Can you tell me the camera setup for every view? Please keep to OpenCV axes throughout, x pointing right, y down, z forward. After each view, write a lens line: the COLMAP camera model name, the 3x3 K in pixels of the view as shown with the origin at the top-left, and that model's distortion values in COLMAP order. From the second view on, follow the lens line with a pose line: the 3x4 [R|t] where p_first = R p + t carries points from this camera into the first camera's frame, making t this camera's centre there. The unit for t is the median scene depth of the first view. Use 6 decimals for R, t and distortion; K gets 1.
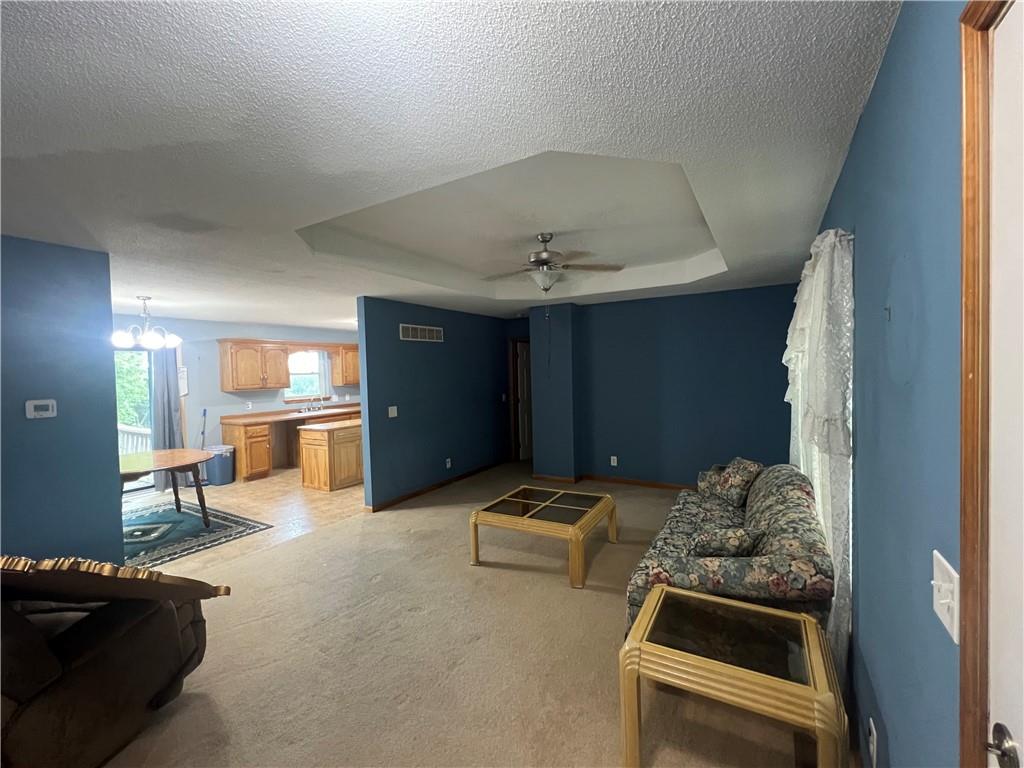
lens RADIAL K [[436.3, 0, 507.6], [0, 436.3, 384.1], [0, 0, 1]] dist [0.000066, -0.000113]
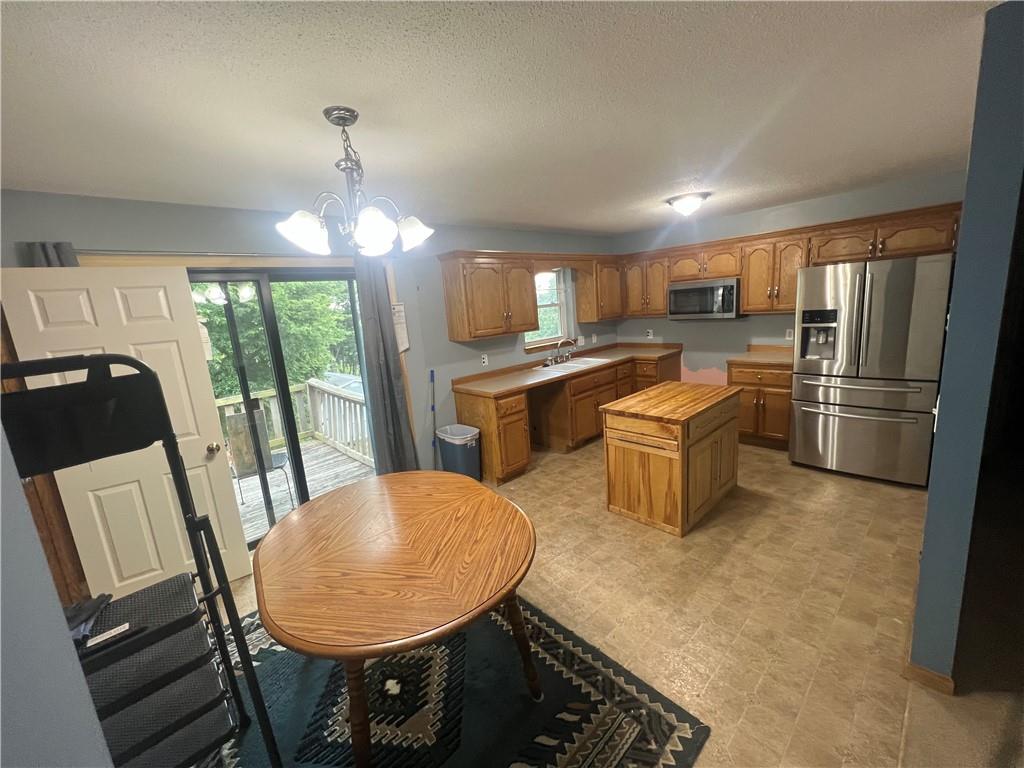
lens RADIAL K [[409.4, 0, 511.1], [0, 409.4, 386.2], [0, 0, 1]] dist [-0.002867, -0.000055]
pose [[0.958115, 0.006638, -0.286307, -0.409913], [0.046150, 0.983087, 0.177232, -0.019669], [0.282641, -0.183021, 0.941604, 0.464829]]
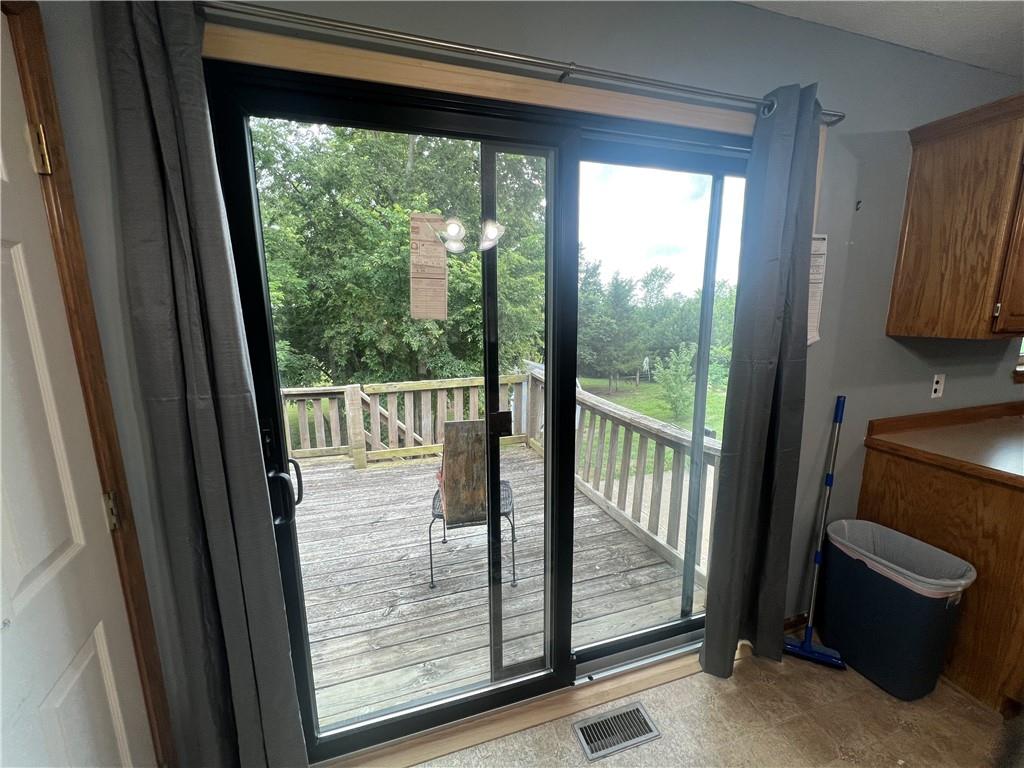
lens RADIAL K [[409.4, 0, 510.4], [0, 409.4, 382.2], [0, 0, 1]] dist [-0.002867, -0.000055]
pose [[0.746573, 0.134083, -0.651652, -0.676863], [-0.027413, 0.984849, 0.171235, 0.008865], [0.664738, -0.109976, 0.738937, 0.656152]]
